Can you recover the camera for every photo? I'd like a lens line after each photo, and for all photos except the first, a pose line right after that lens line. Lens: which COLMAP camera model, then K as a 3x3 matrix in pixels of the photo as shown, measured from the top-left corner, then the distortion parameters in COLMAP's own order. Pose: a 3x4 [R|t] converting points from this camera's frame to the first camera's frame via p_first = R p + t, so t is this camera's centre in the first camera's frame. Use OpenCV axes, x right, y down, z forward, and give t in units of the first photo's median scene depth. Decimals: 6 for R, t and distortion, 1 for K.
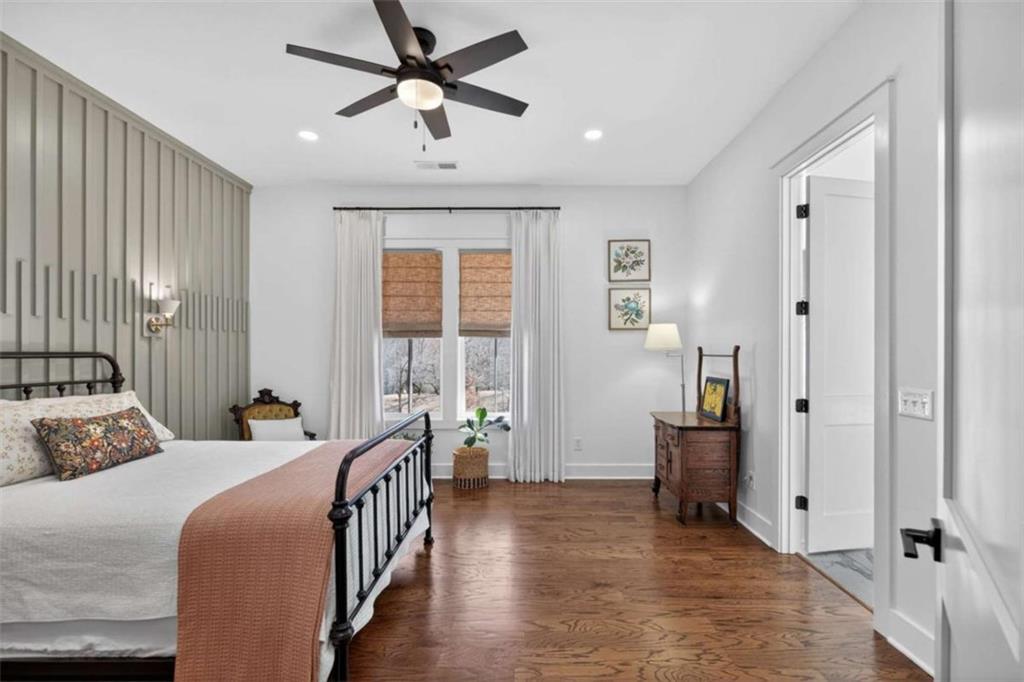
lens RADIAL K [[467.8, 0, 522.5], [0, 467.8, 345.8], [0, 0, 1]] dist [0.001281, 0.000129]
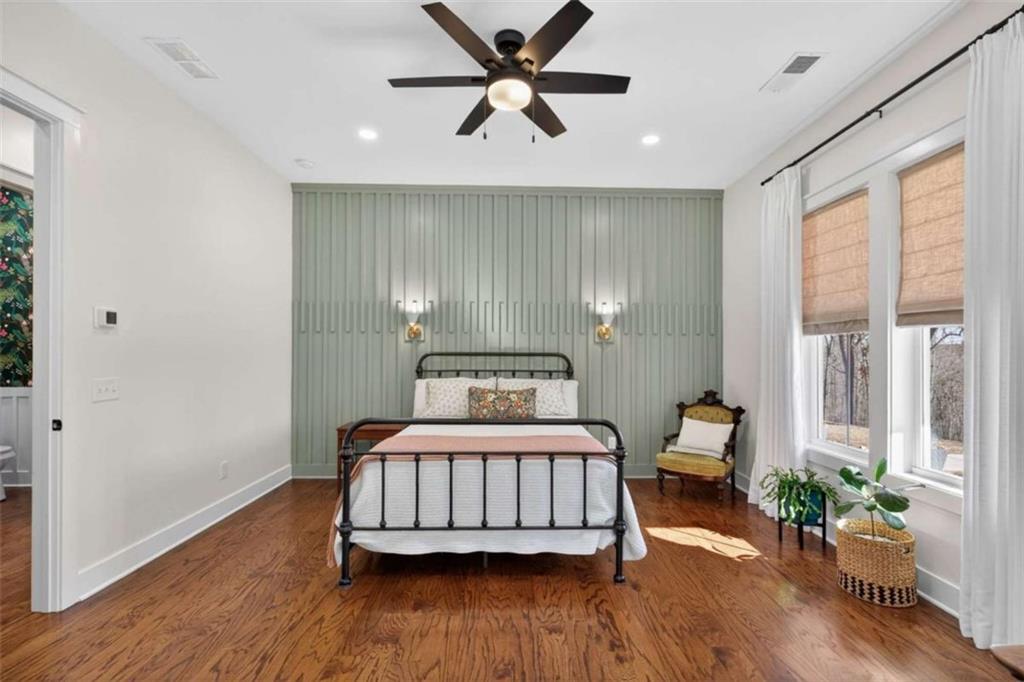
lens RADIAL K [[467.8, 0, 522.5], [0, 467.8, 345.8], [0, 0, 1]] dist [0.001281, 0.000129]
pose [[0.026828, -0.017099, -0.999494, 0.576034], [0.006769, 0.999834, -0.016923, 0.013602], [0.999617, -0.006312, 0.026939, 0.736215]]
